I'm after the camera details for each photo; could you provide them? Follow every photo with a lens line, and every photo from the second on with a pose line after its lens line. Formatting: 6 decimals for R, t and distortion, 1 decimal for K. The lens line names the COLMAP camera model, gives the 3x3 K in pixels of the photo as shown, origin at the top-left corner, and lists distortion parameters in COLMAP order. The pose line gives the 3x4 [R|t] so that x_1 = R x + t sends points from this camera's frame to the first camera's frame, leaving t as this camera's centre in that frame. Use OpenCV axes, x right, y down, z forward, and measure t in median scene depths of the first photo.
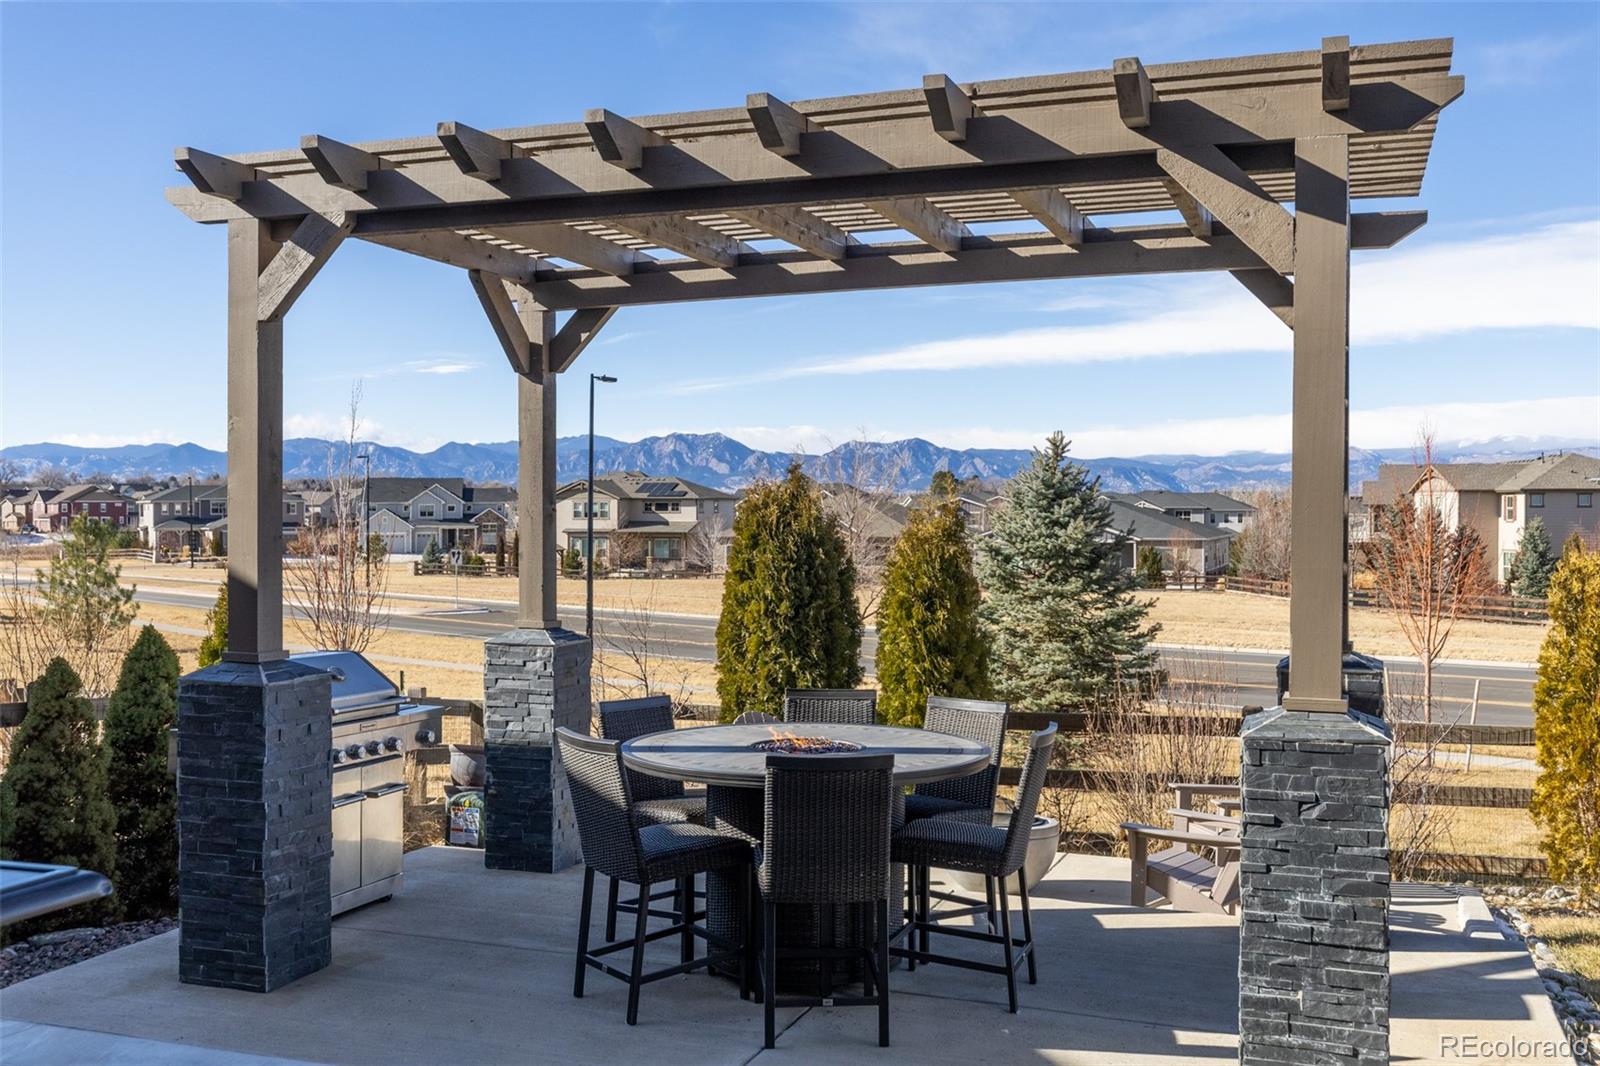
lens RADIAL K [[1608.7, 0, 800.0], [0, 1608.7, 533.0], [0, 0, 1]] dist [0.052059, 0.008719]
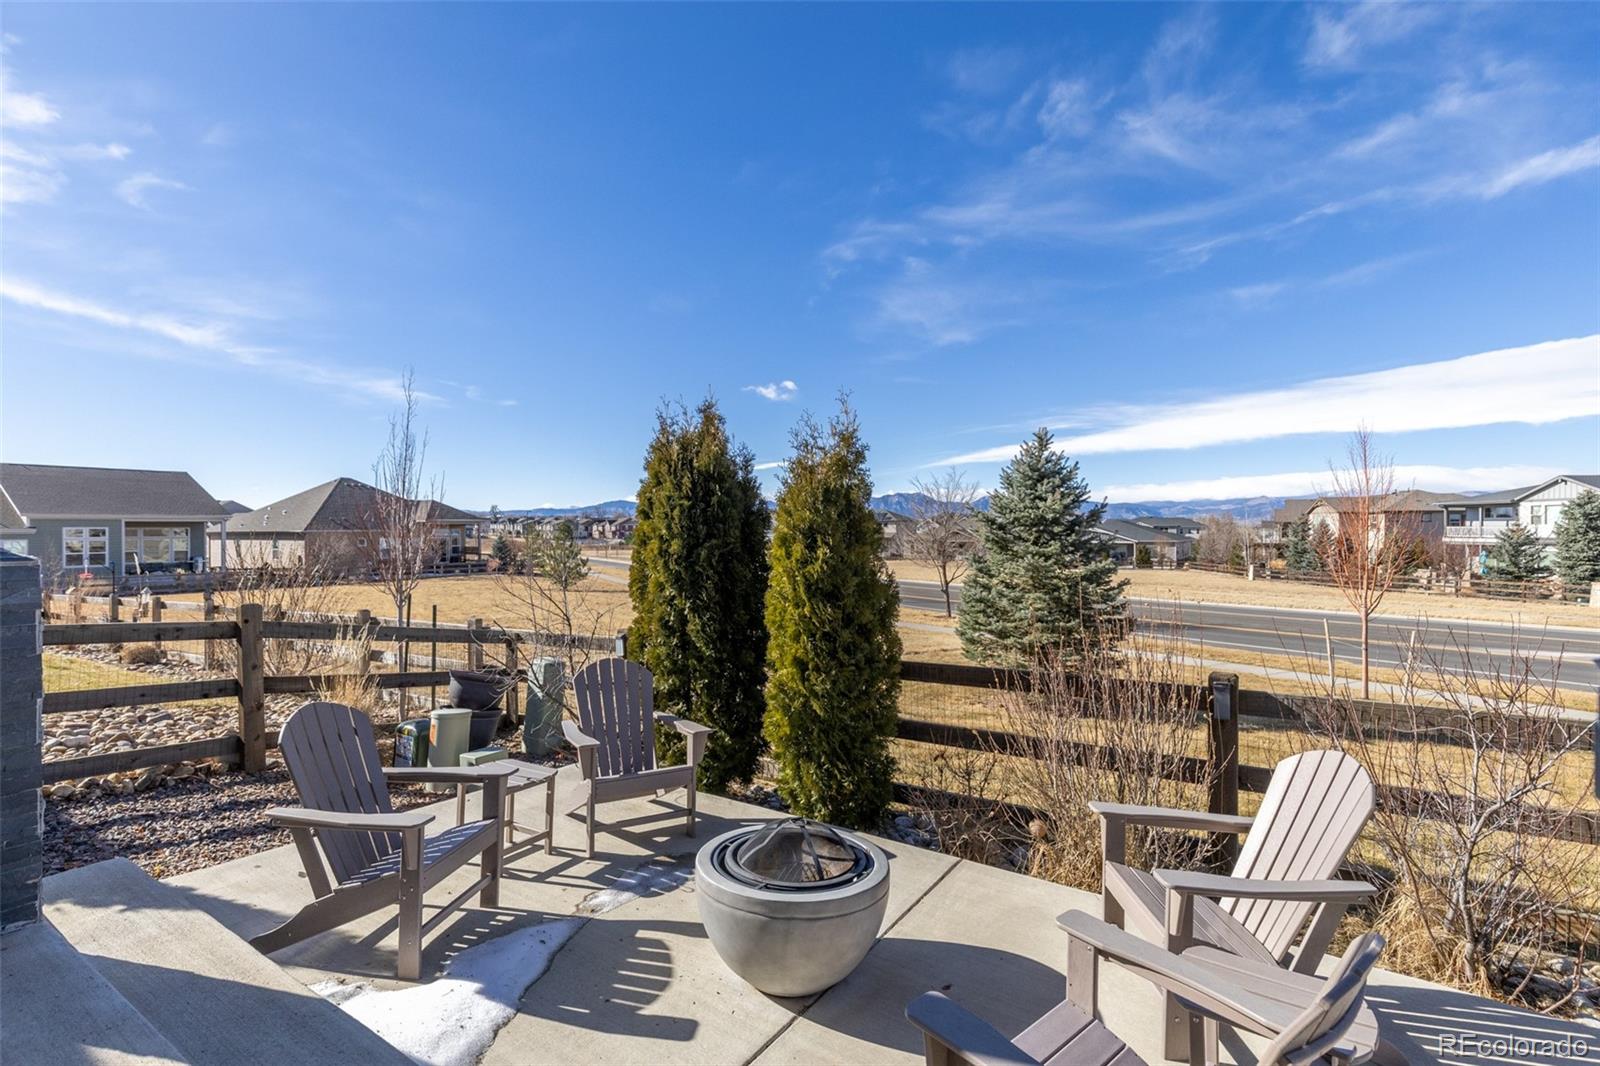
lens RADIAL K [[743.7, 0, 800.0], [0, 743.7, 533.0], [0, 0, 1]] dist [0.037724, 0.001254]
pose [[0.975800, -0.000370, -0.218665, 0.103748], [-0.002458, 0.999917, -0.012661, 0.028769], [0.218651, 0.012892, 0.975718, 0.388572]]
